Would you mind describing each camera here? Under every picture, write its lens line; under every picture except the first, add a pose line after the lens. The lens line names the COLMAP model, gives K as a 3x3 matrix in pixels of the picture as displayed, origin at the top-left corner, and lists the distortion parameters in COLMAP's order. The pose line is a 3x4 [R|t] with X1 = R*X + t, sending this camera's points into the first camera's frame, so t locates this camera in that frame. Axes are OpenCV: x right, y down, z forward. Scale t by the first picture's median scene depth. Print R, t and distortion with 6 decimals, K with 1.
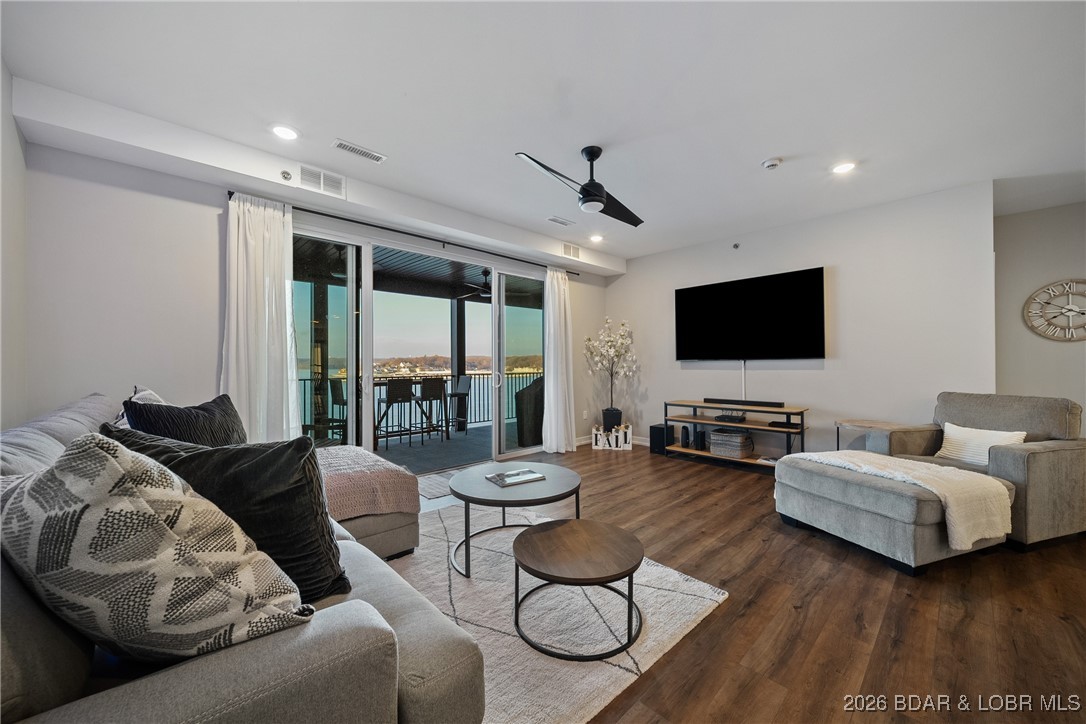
lens RADIAL K [[407.0, 0, 544.4], [0, 407.0, 362.5], [0, 0, 1]] dist [-0.002071, -0.000558]
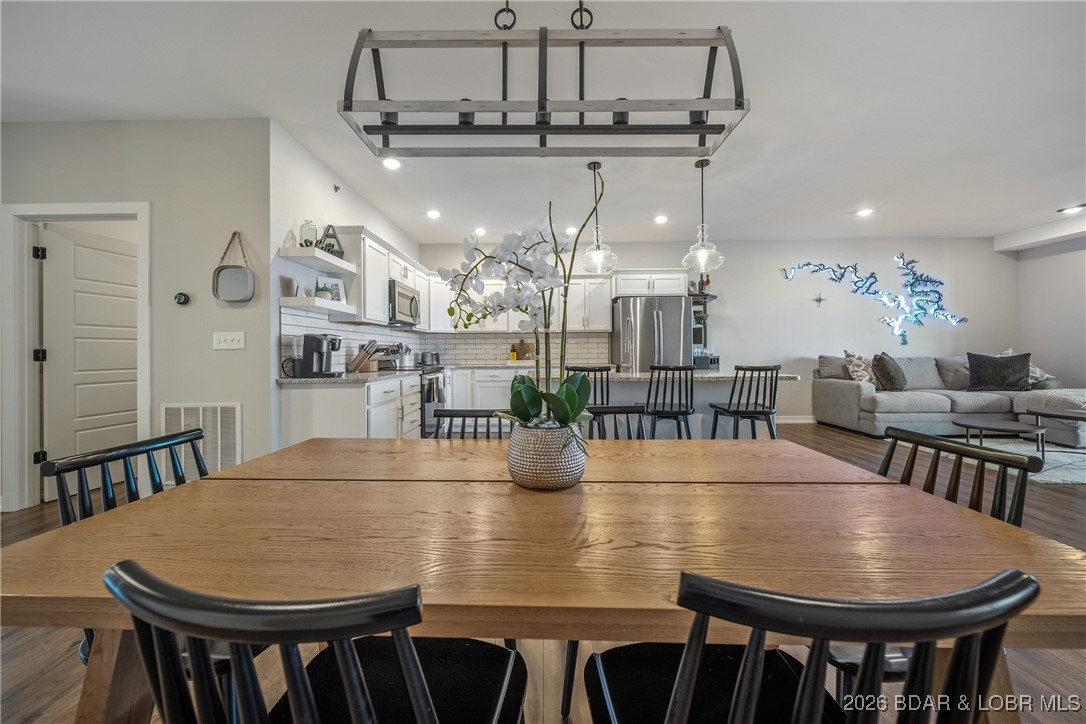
lens RADIAL K [[382.8, 0, 541.6], [0, 382.8, 351.5], [0, 0, 1]] dist [0.002816, -0.002334]
pose [[-0.707914, 0.010700, -0.706217, 1.298582], [0.013299, 0.999910, 0.001819, 0.015957], [0.706173, -0.008104, -0.707993, 0.308194]]
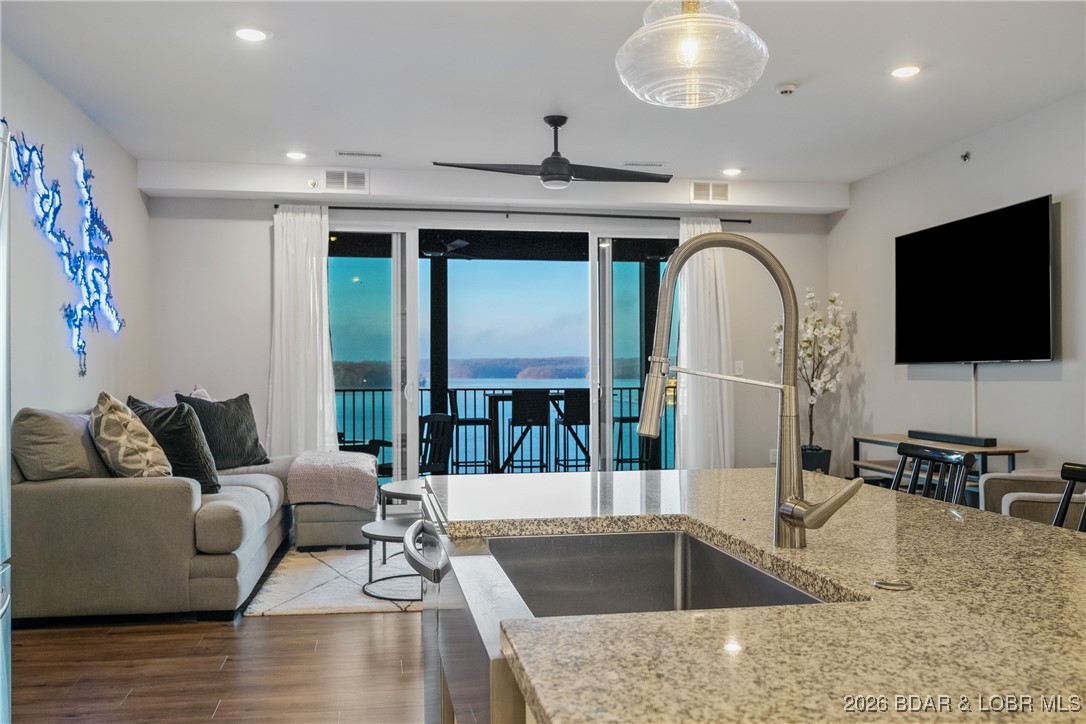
lens RADIAL K [[941.7, 0, 544.3], [0, 941.7, 372.1], [0, 0, 1]] dist [-0.009064, 0.019661]
pose [[0.825890, 0.003916, -0.563818, 0.774738], [-0.000414, 0.999980, 0.006339, -0.001818], [0.563832, -0.005002, 0.825875, -0.410715]]
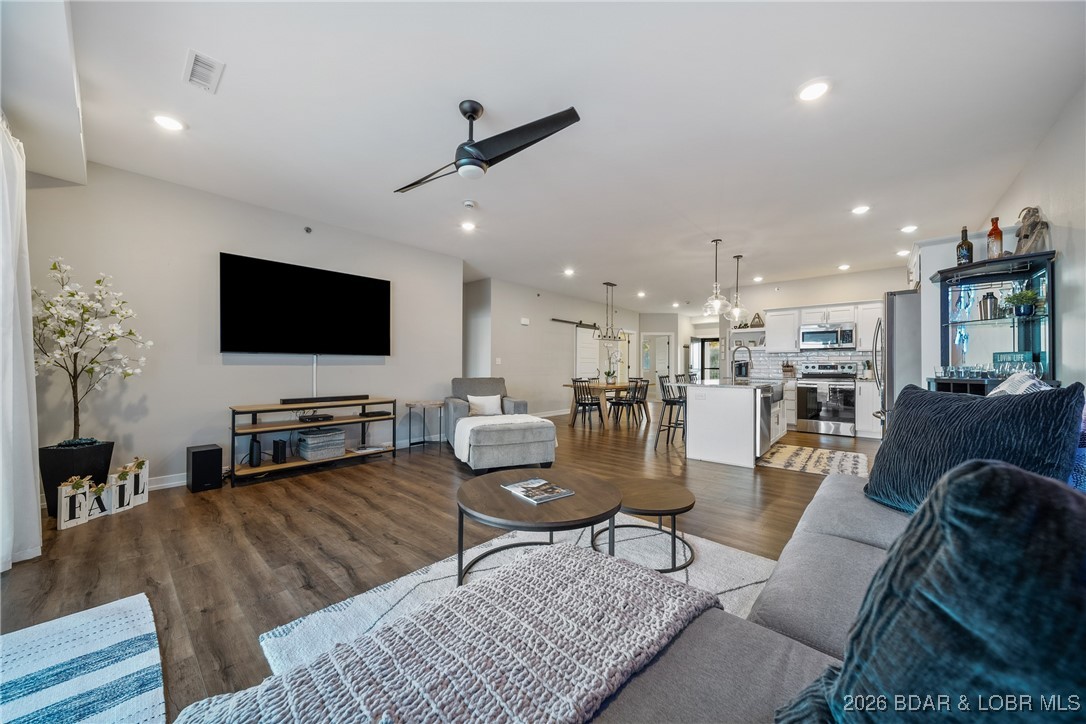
lens RADIAL K [[382.8, 0, 537.6], [0, 382.8, 363.4], [0, 0, 1]] dist [0.002816, -0.002334]
pose [[-0.073986, 0.015080, 0.997145, -0.455234], [-0.004493, 0.999870, -0.015455, 0.026892], [-0.997249, -0.005623, -0.073909, 0.587295]]
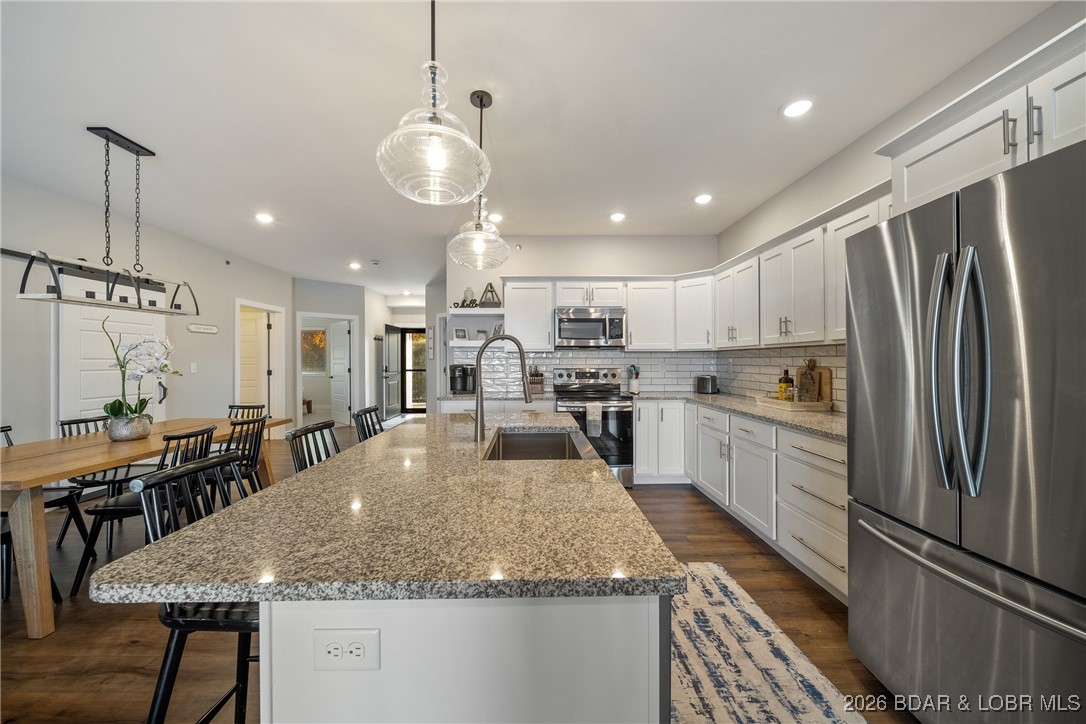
lens RADIAL K [[382.8, 0, 542.6], [0, 382.8, 360.8], [0, 0, 1]] dist [0.002816, -0.002334]
pose [[-0.733167, 0.009405, 0.679983, 0.364114], [0.006940, 0.999956, -0.006347, -0.017470], [-0.680013, 0.000066, -0.733200, 0.140023]]
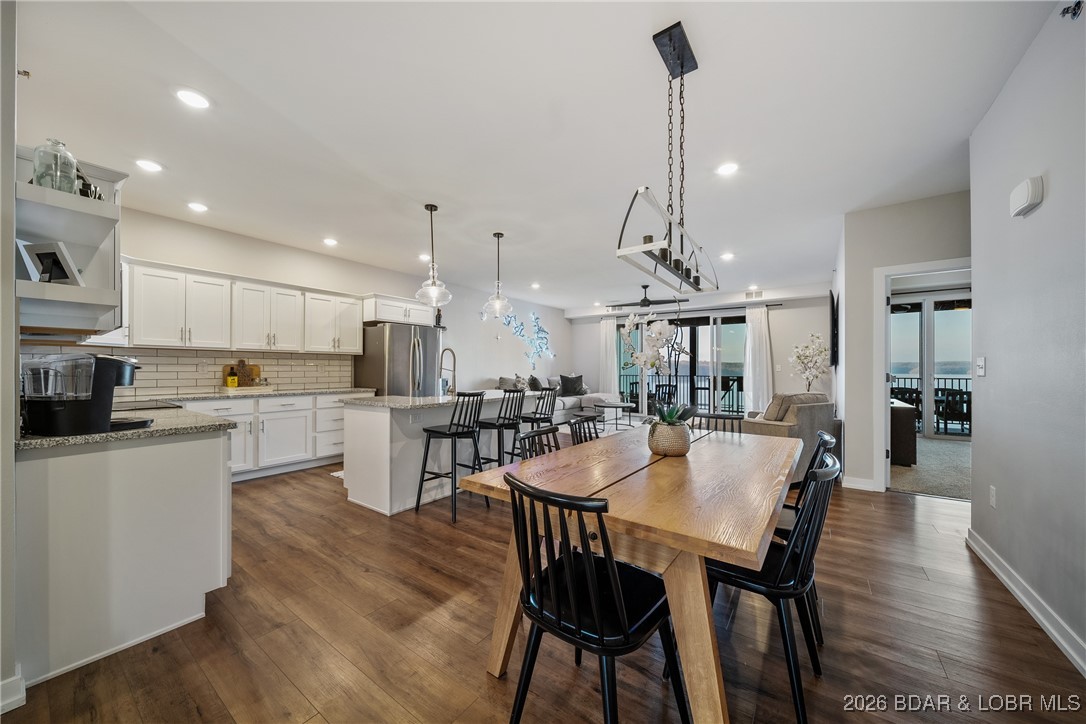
lens RADIAL K [[382.8, 0, 541.7], [0, 382.8, 367.9], [0, 0, 1]] dist [0.002816, -0.002334]
pose [[0.176151, 0.003341, -0.984358, 1.538091], [-0.000361, 0.999994, 0.003329, -0.004772], [0.984363, -0.000231, 0.176151, -0.049796]]
